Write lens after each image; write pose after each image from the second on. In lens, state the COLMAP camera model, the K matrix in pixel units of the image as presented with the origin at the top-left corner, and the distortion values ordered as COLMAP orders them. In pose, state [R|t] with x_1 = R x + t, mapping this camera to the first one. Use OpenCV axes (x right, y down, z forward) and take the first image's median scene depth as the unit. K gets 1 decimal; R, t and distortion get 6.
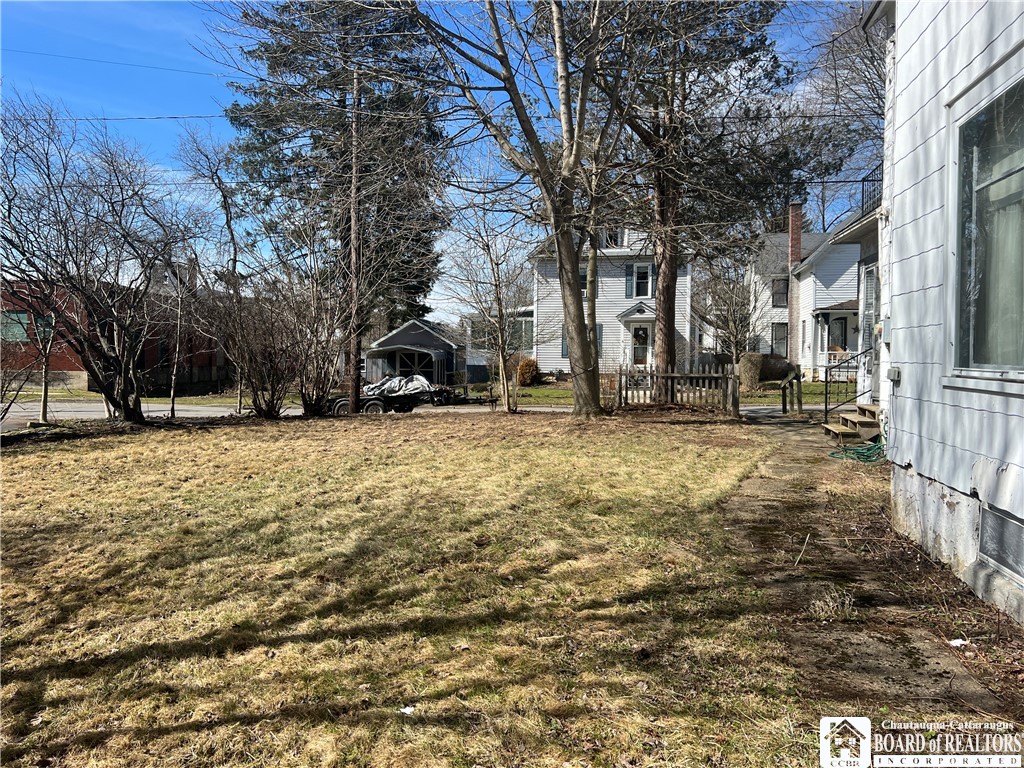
lens RADIAL K [[770.6, 0, 511.8], [0, 770.6, 382.3], [0, 0, 1]] dist [0.016860, -0.009726]
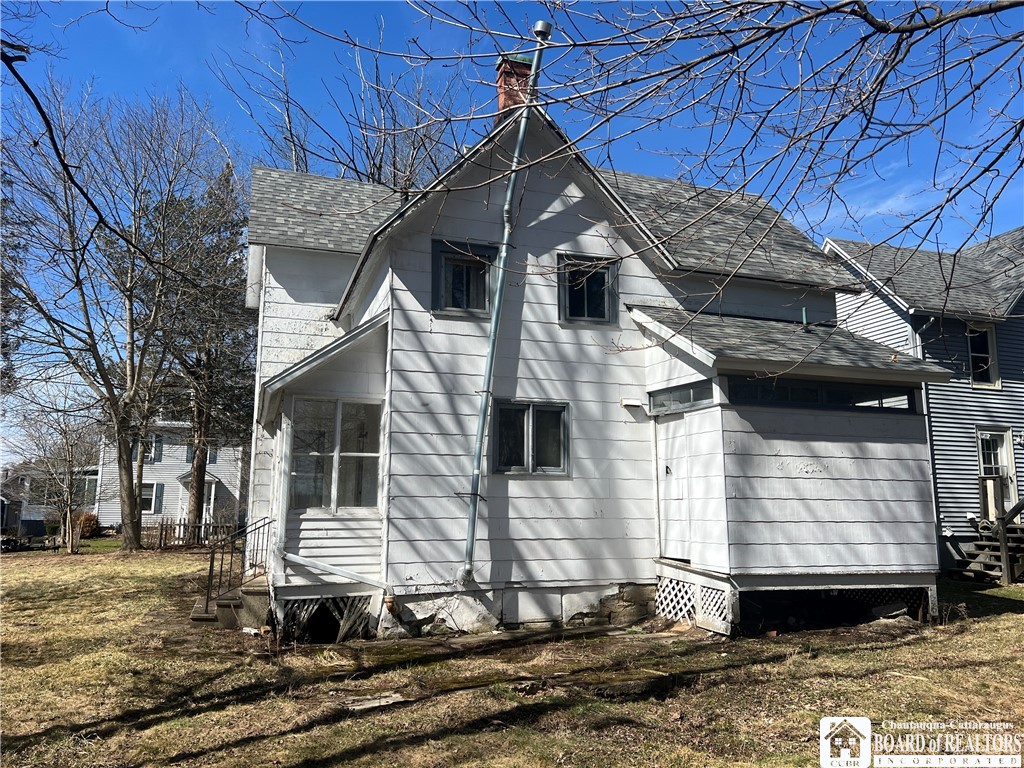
lens RADIAL K [[770.6, 0, 512.3], [0, 770.6, 386.5], [0, 0, 1]] dist [0.016860, -0.009726]
pose [[0.868808, 0.077448, 0.489054, -0.012054], [0.017578, 0.982245, -0.186779, 0.010863], [-0.494836, 0.170872, 0.852021, -0.378128]]
